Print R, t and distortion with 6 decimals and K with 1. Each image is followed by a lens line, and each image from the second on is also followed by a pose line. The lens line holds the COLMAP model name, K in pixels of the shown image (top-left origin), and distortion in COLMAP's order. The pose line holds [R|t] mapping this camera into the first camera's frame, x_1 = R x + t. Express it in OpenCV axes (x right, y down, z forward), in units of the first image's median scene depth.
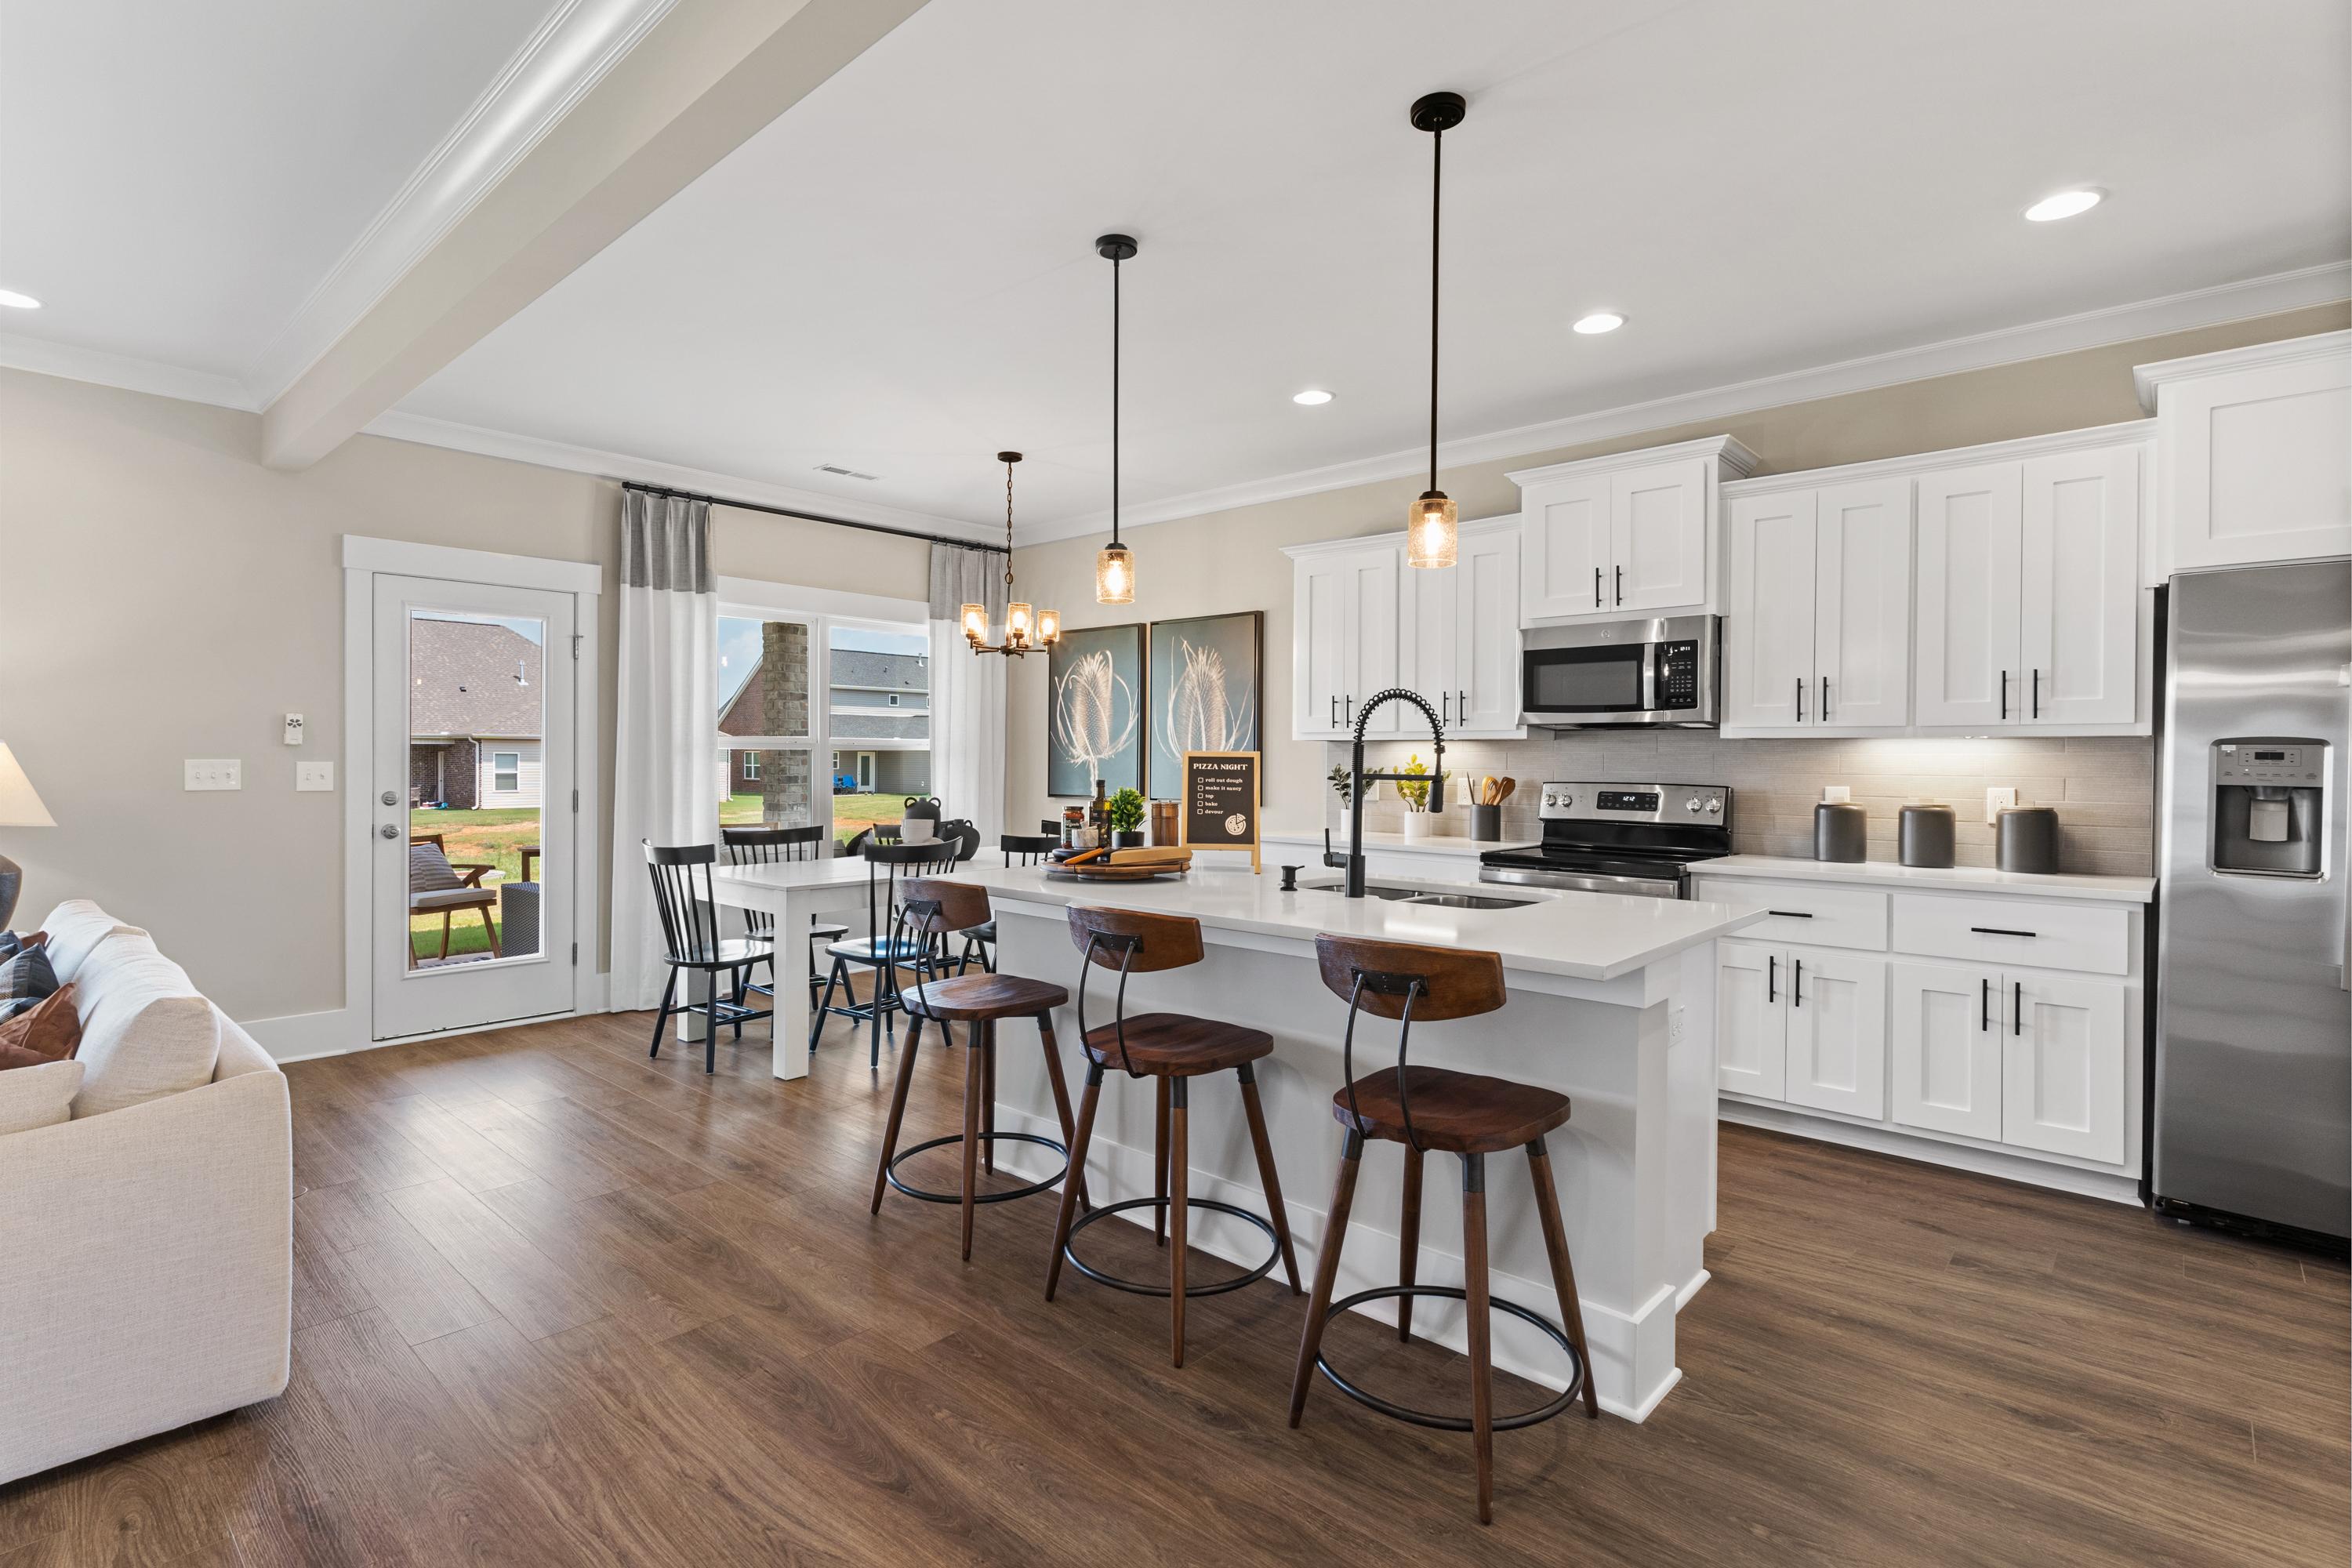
lens RADIAL K [[1122.0, 0, 1170.5], [0, 1122.0, 763.5], [0, 0, 1]] dist [0.000873, 0.000478]
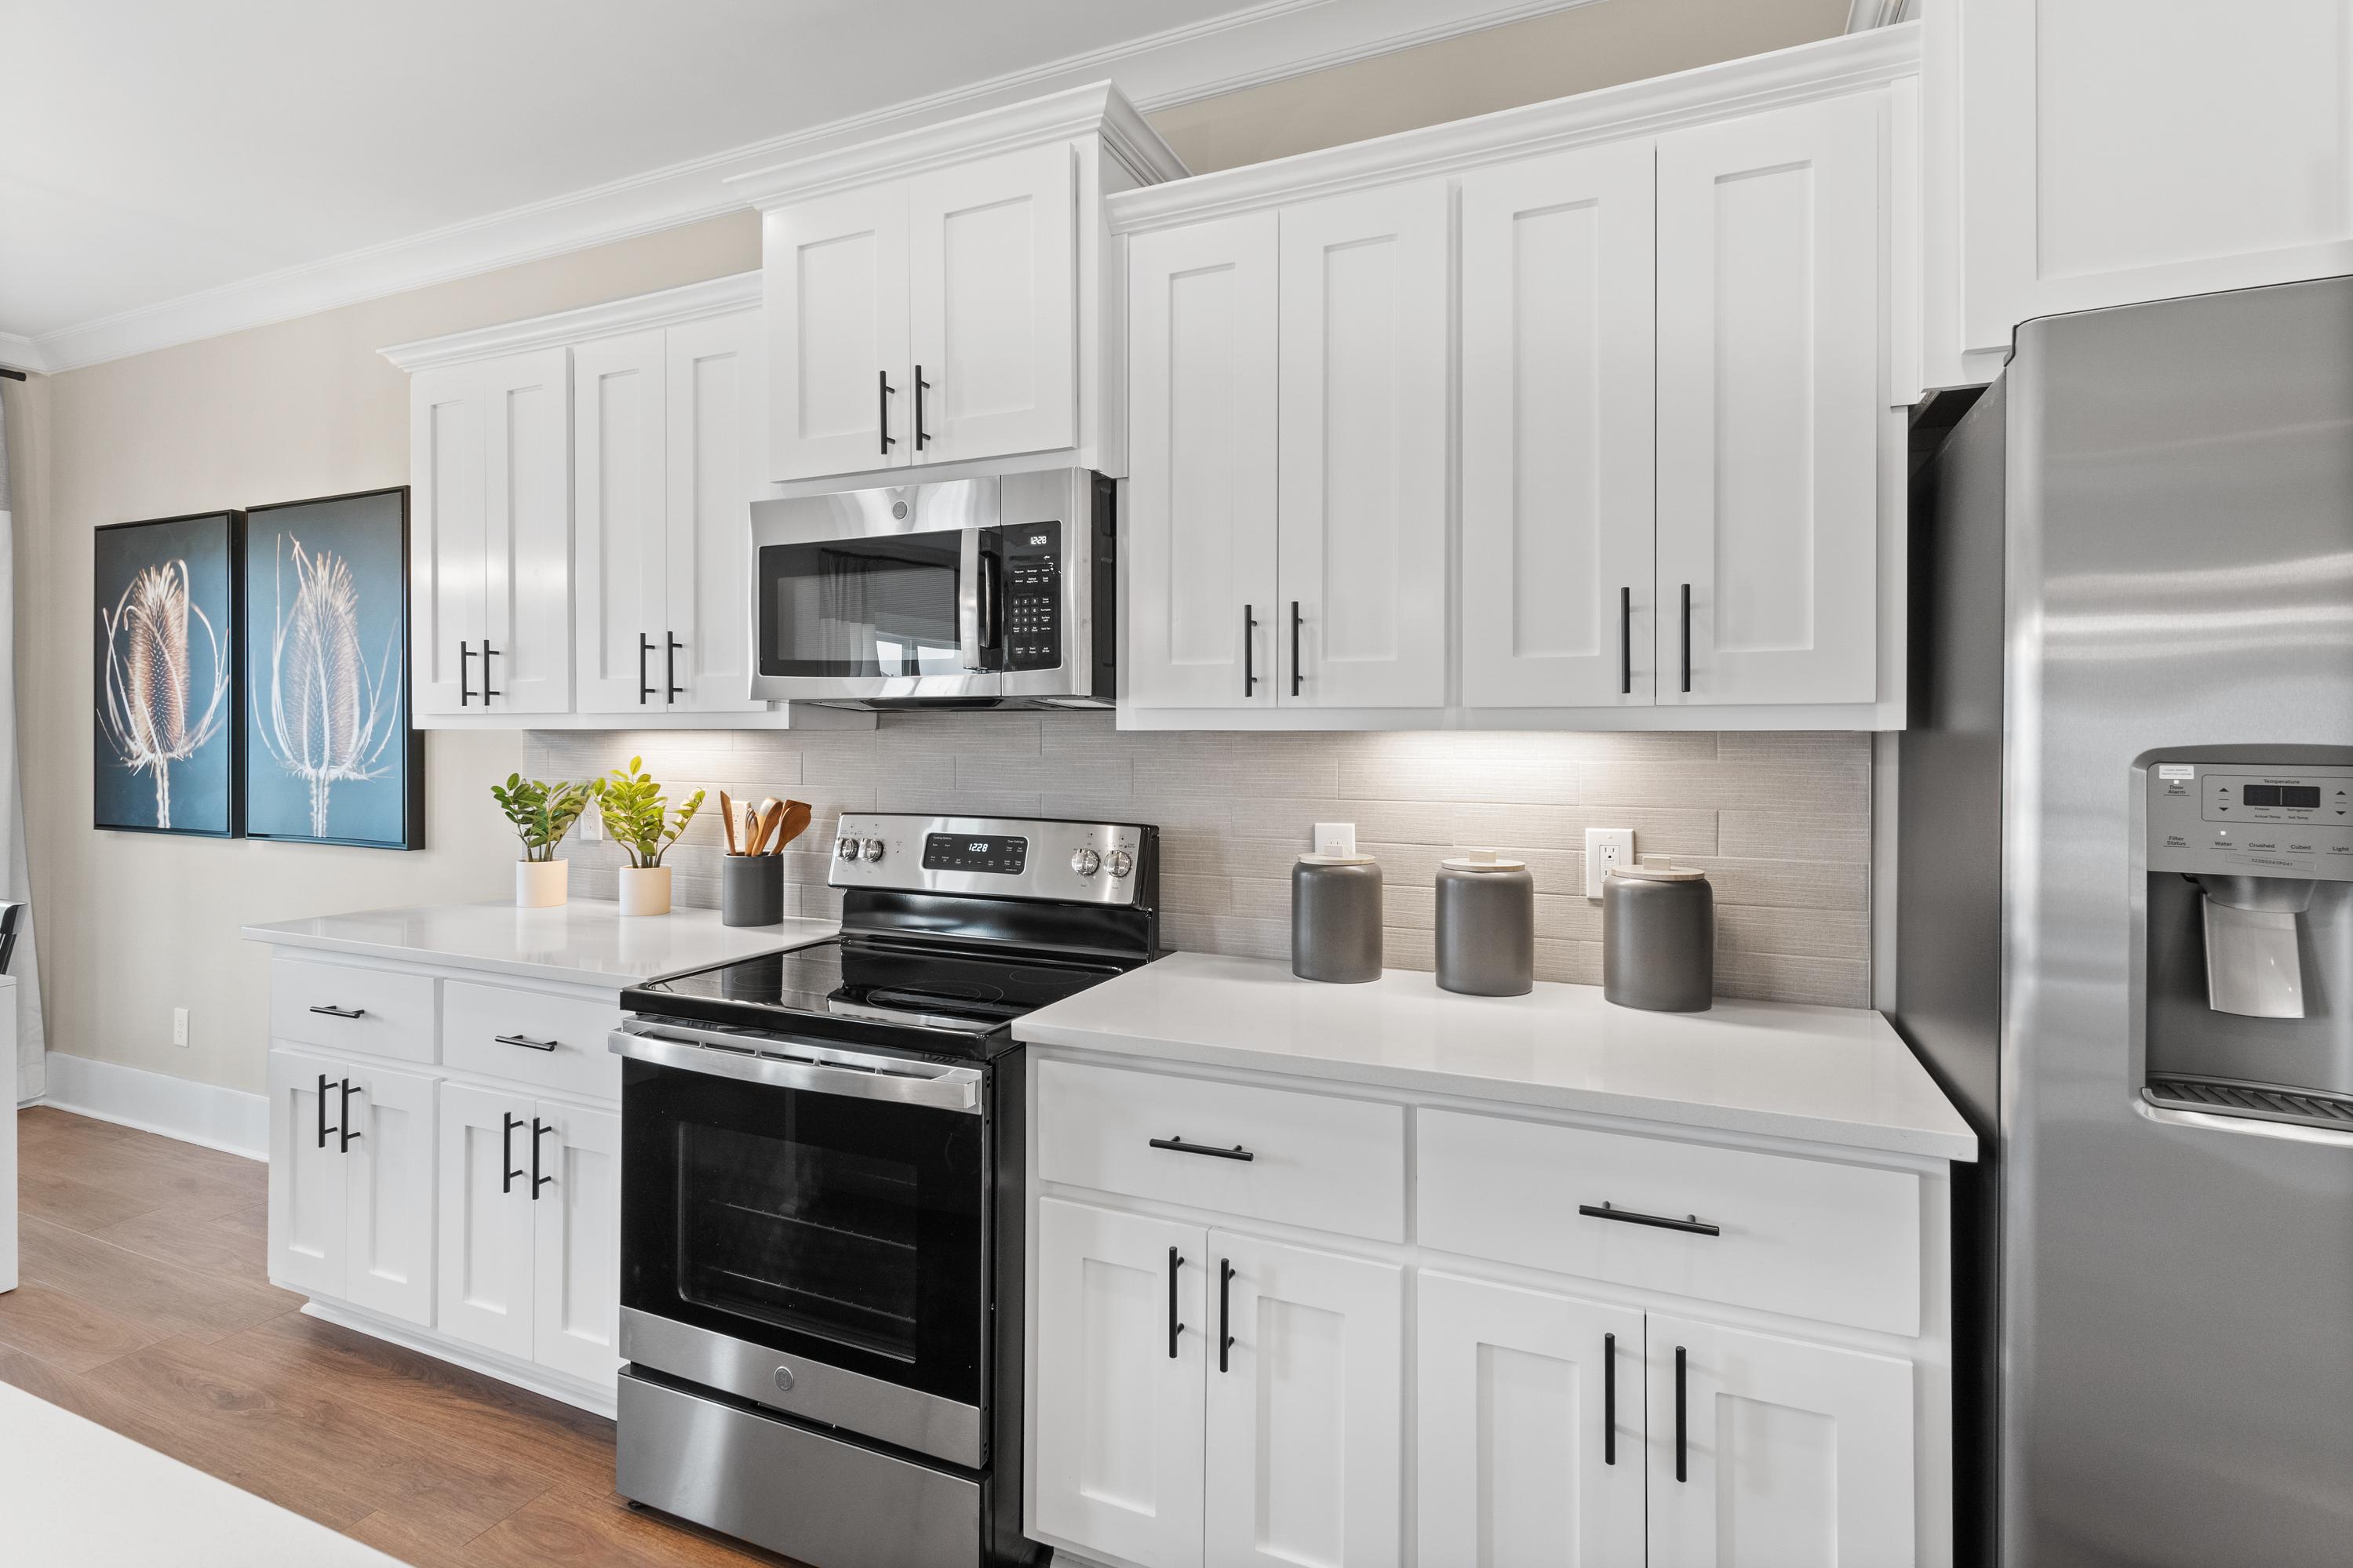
lens RADIAL K [[1127.2, 0, 1175.5], [0, 1127.2, 731.5], [0, 0, 1]] dist [0.002440, 0.000296]
pose [[0.947826, -0.005652, 0.318737, 0.349884], [0.007097, 0.999969, -0.003373, -0.019741], [-0.318708, 0.005459, 0.947837, 0.517210]]
